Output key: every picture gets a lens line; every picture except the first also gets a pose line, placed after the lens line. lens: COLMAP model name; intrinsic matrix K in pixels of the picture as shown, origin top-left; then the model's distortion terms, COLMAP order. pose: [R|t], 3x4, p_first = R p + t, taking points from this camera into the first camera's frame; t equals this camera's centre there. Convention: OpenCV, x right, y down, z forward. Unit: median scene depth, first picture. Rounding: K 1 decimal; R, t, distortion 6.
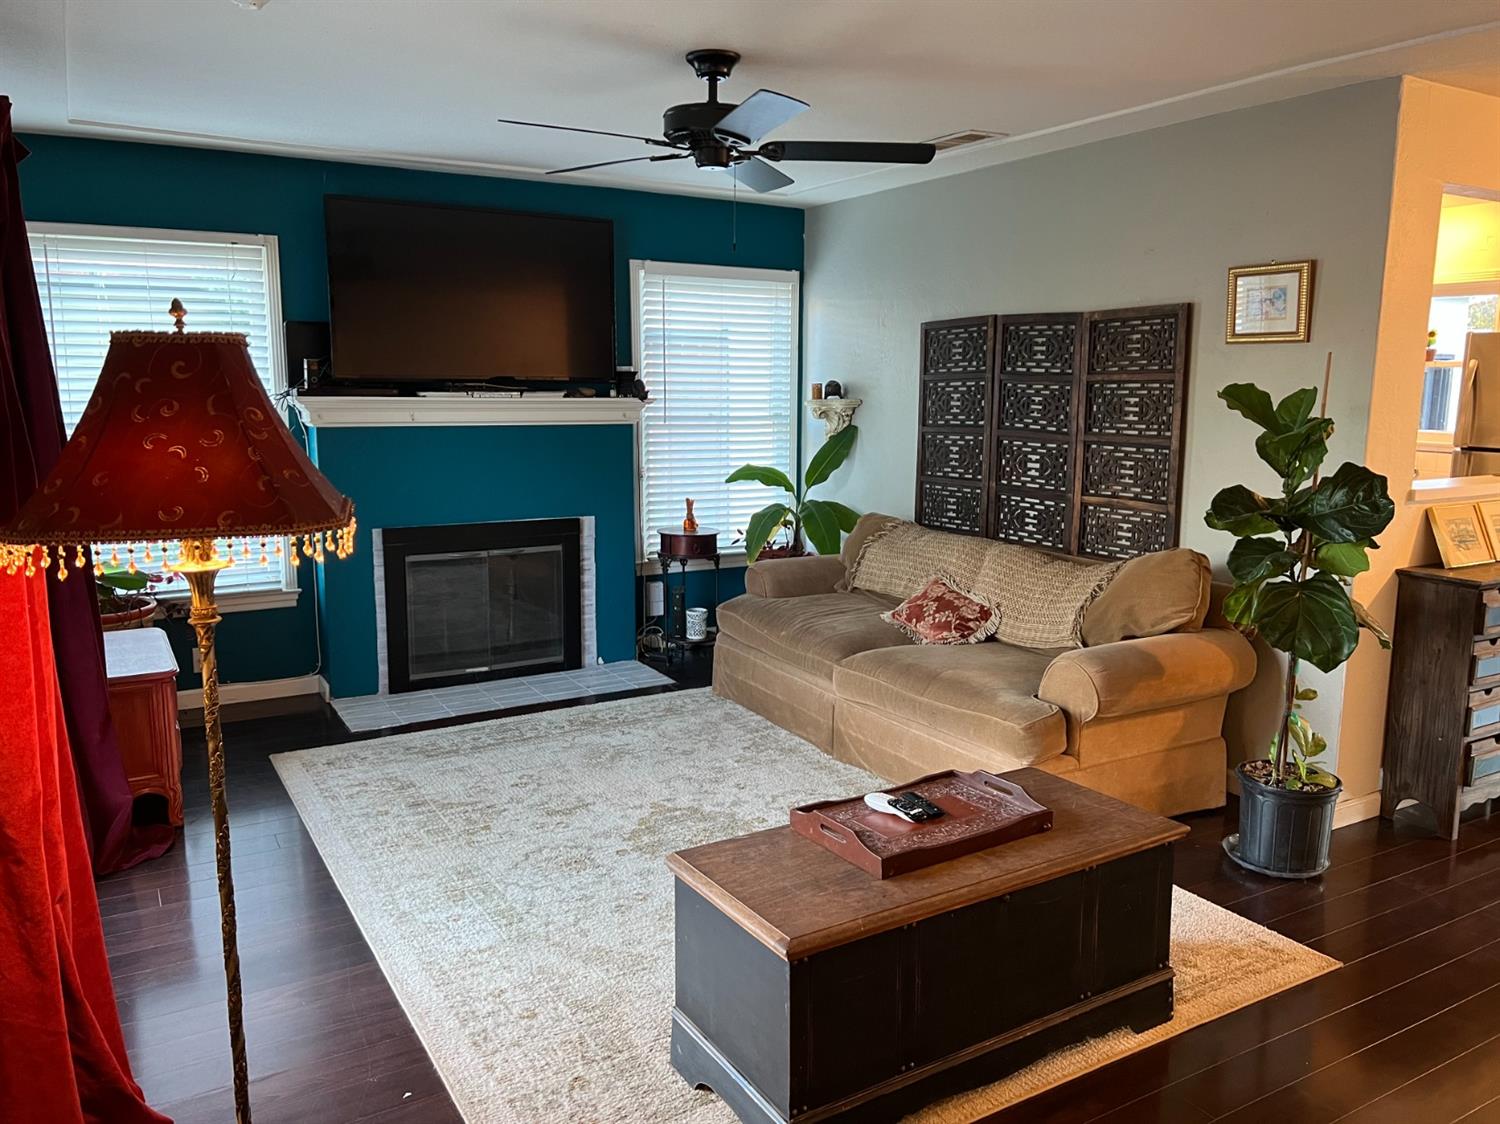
lens RADIAL K [[1128.3, 0, 750.0], [0, 1128.3, 562.0], [0, 0, 1]] dist [0.090600, -0.084654]
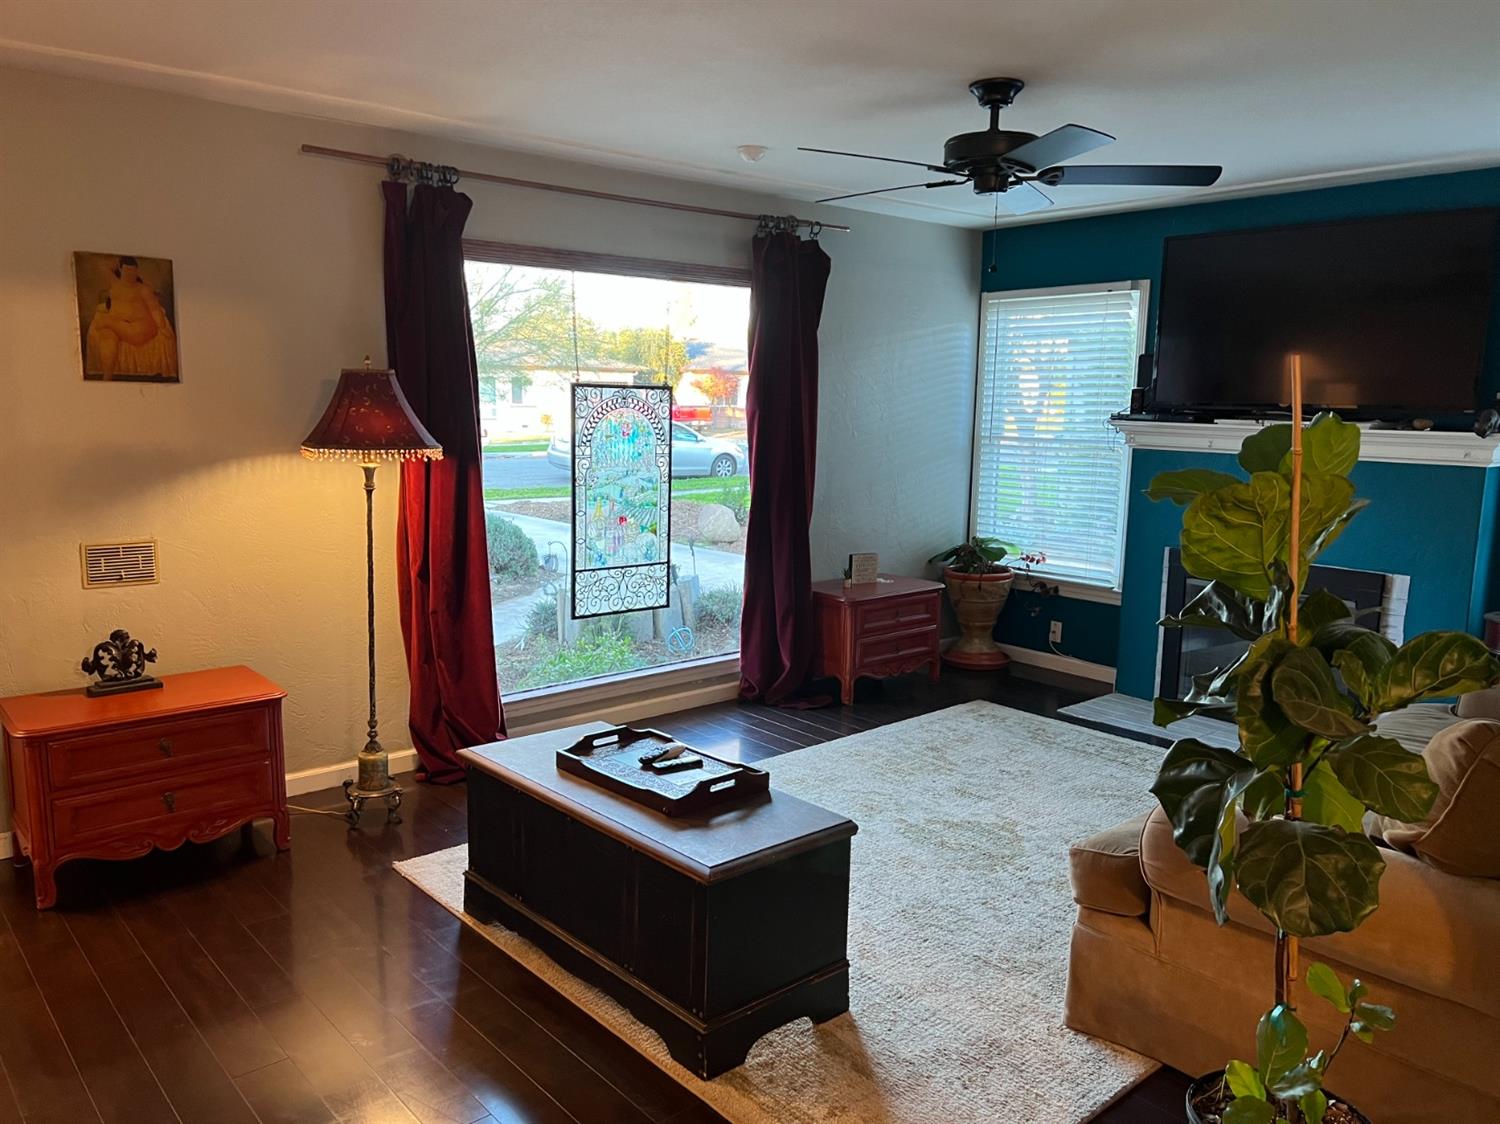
lens RADIAL K [[1128.3, 0, 750.0], [0, 1128.3, 562.0], [0, 0, 1]] dist [0.090600, -0.084654]
pose [[0.184057, 0.140313, -0.972849, 0.794469], [-0.180524, 0.977748, 0.106865, -0.074052], [0.966196, 0.155953, 0.205291, 0.516087]]
